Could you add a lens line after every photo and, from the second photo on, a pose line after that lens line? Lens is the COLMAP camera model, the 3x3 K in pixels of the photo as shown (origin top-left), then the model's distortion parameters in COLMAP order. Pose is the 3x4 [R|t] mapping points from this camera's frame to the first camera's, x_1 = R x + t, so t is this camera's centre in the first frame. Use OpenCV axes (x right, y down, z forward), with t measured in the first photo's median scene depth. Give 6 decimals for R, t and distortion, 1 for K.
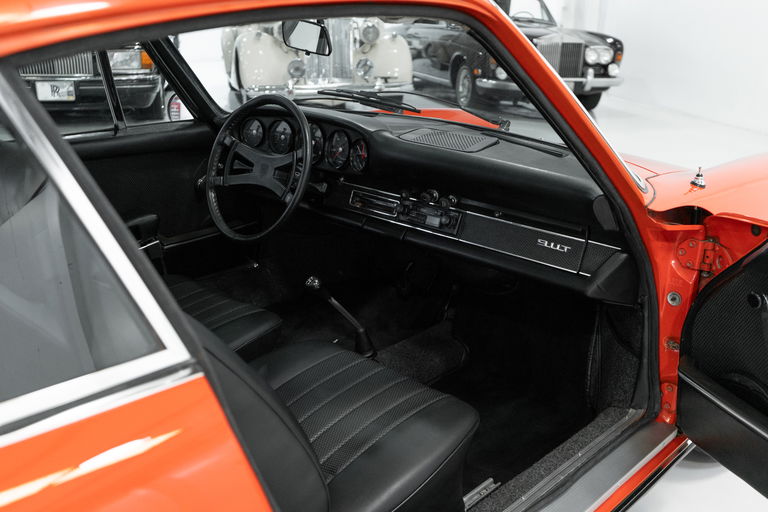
lens RADIAL K [[749.8, 0, 392.0], [0, 749.8, 254.0], [0, 0, 1]] dist [0.004743, 0.010262]
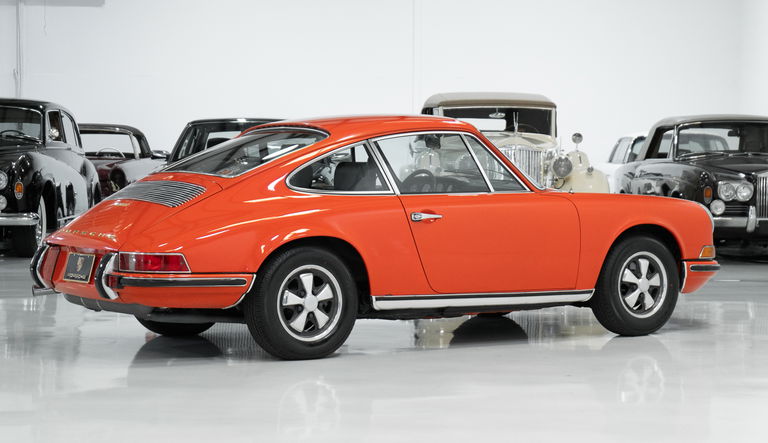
lens RADIAL K [[1699.6, 0, 401.2], [0, 1699.6, 221.6], [0, 0, 1]] dist [-0.012599, 0.332042]
pose [[0.977426, -0.000735, -0.211279, 0.880454], [-0.057133, 0.961820, -0.267655, 1.345558], [0.203409, 0.273684, 0.940065, -3.886400]]
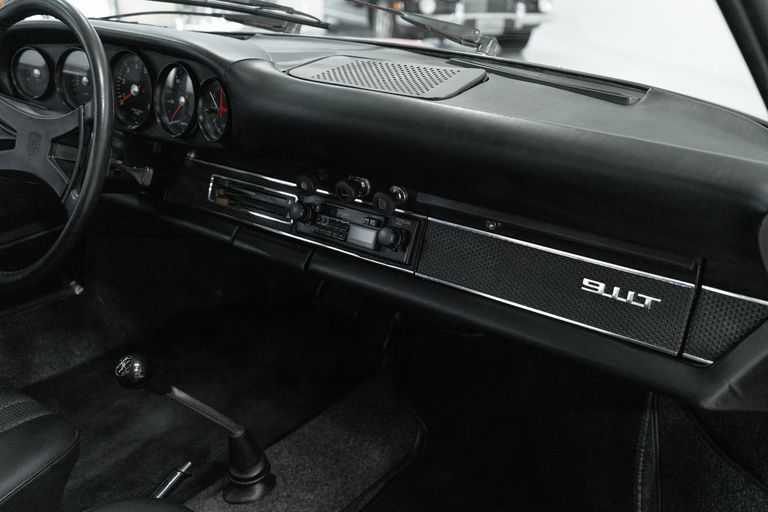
lens RADIAL K [[749.8, 0, 392.0], [0, 749.8, 254.0], [0, 0, 1]] dist [0.004743, 0.010262]
pose [[0.993748, -0.045241, 0.102066, 0.020093], [0.038363, 0.996922, 0.068369, -0.060491], [-0.104845, -0.064026, 0.992425, 0.443612]]
